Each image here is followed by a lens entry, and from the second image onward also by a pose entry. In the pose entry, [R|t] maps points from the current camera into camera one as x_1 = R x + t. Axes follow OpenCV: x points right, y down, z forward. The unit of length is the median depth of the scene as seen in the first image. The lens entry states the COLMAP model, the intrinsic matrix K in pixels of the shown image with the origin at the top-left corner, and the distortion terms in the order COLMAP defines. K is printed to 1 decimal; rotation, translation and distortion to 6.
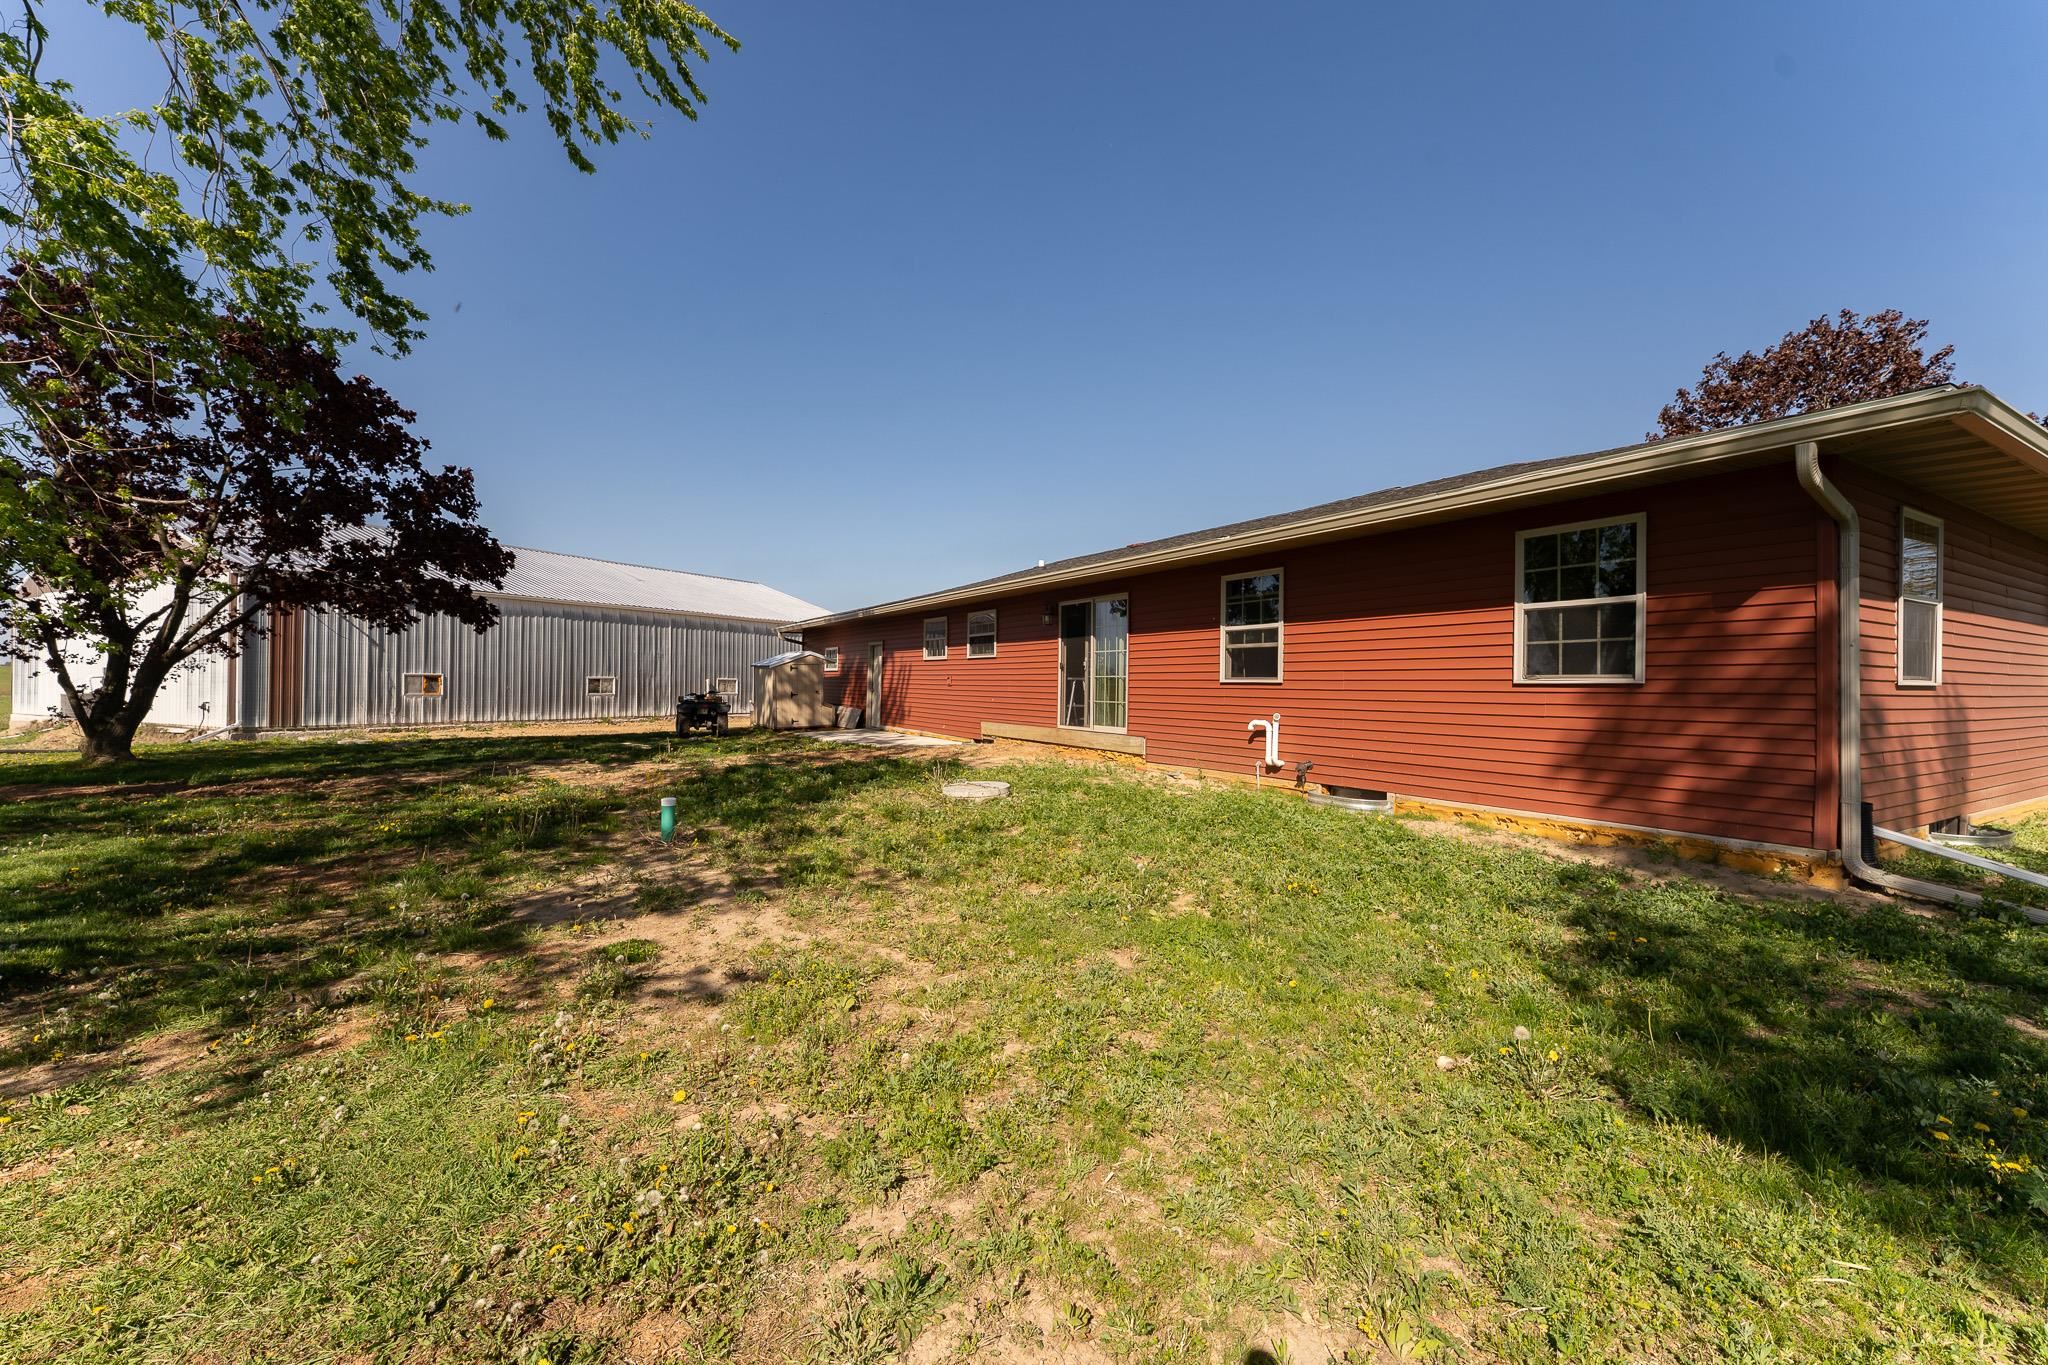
lens RADIAL K [[821.7, 0, 1019.0], [0, 821.7, 672.4], [0, 0, 1]] dist [-0.000753, 0.000038]
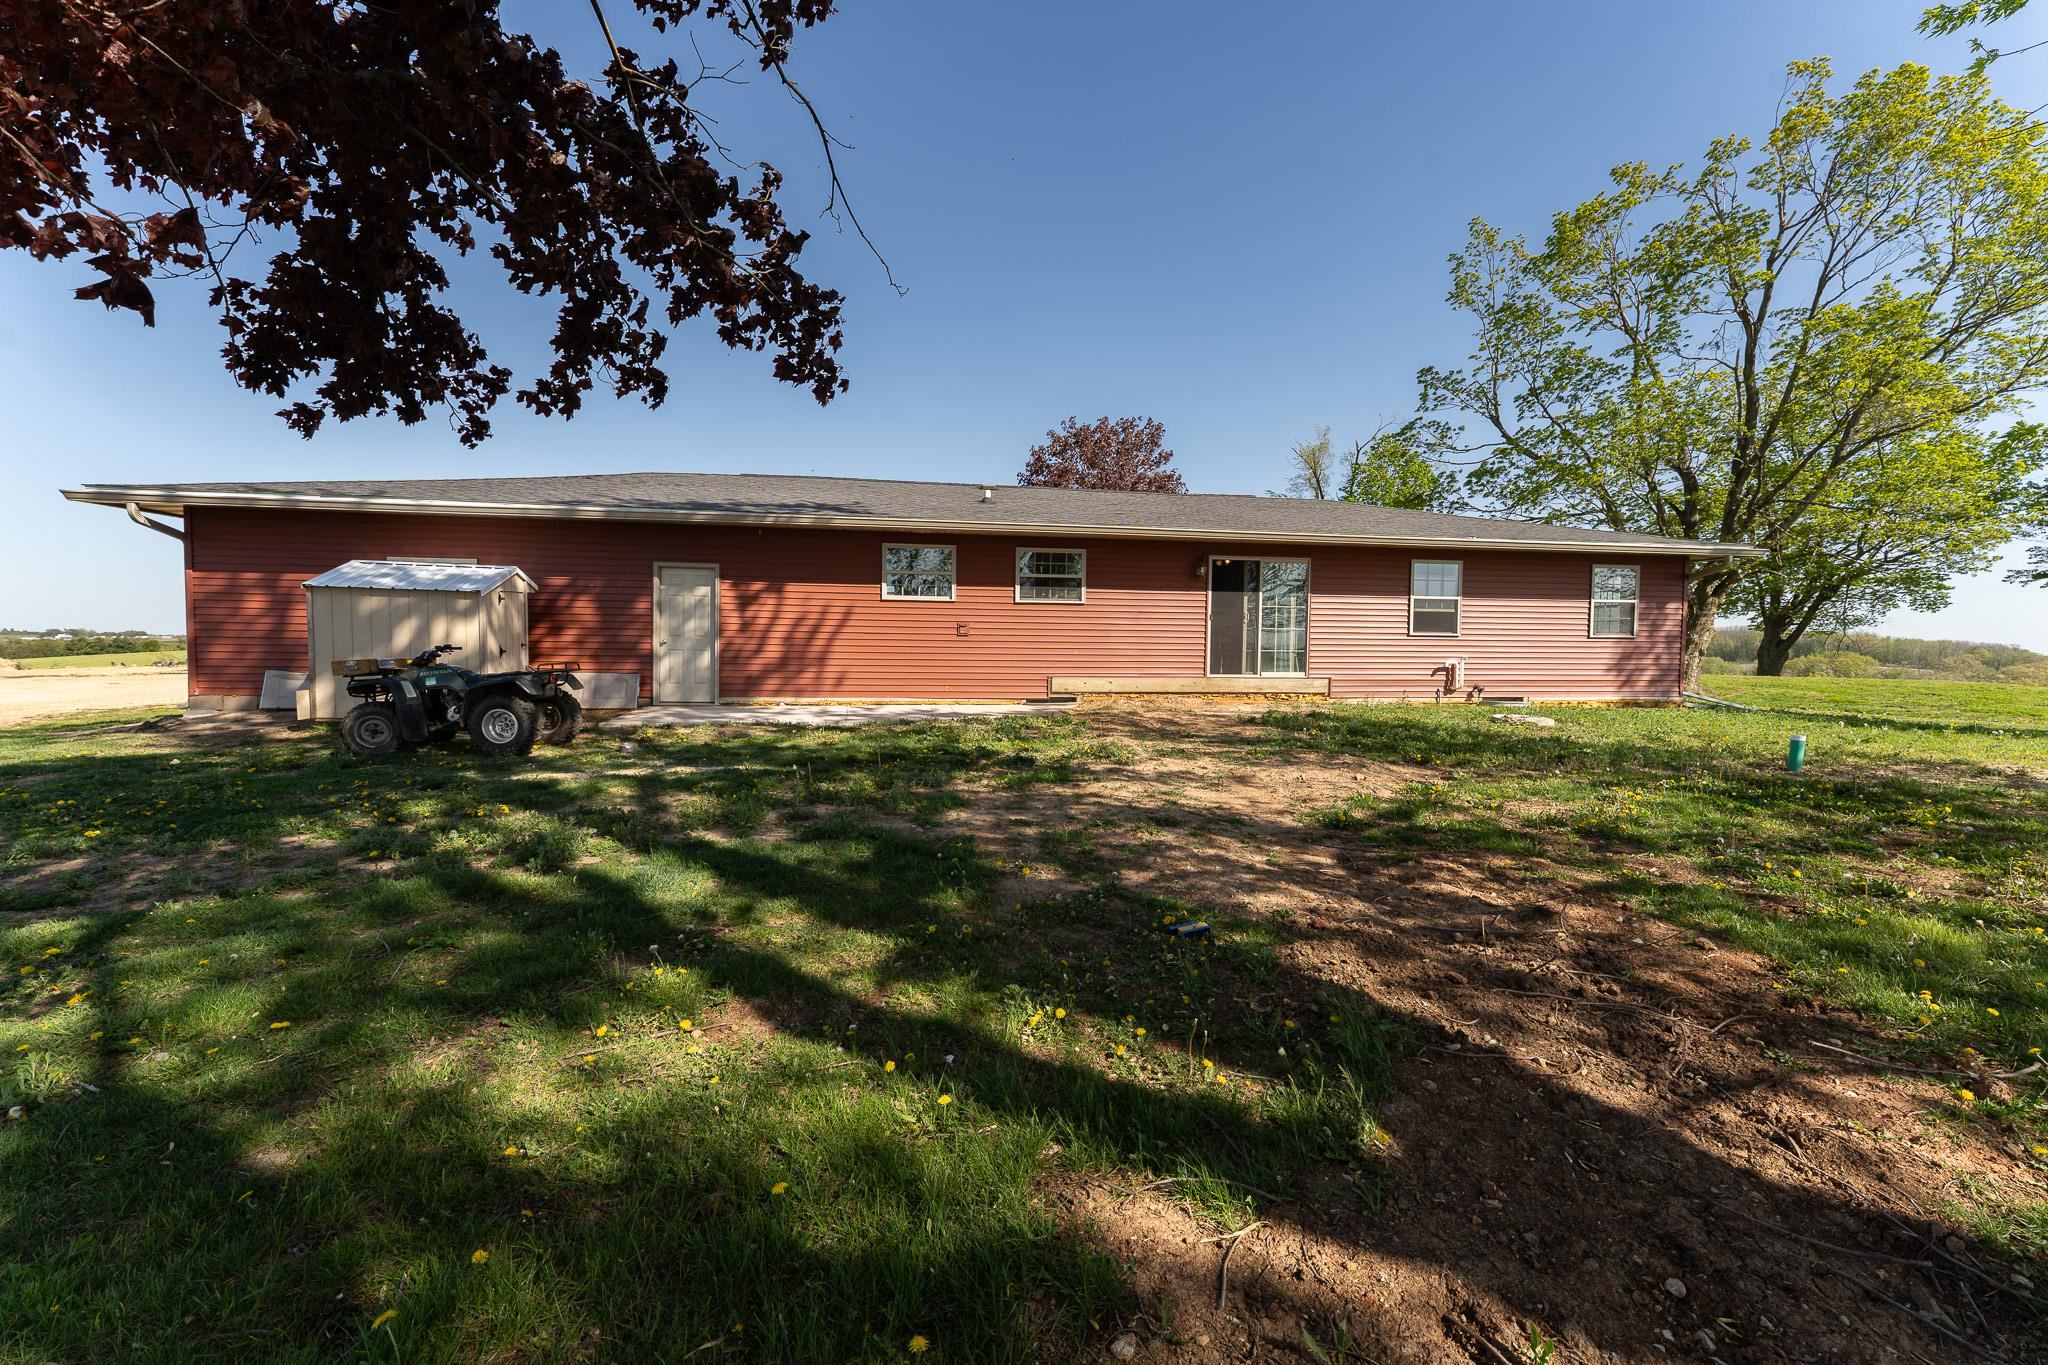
lens RADIAL K [[821.7, 0, 1019.0], [0, 821.7, 672.4], [0, 0, 1]] dist [-0.000753, 0.000038]
pose [[0.375718, -0.035476, 0.926055, -0.975368], [-0.017079, 0.998832, 0.045193, 0.018596], [-0.926577, -0.032796, 0.374674, 0.810192]]
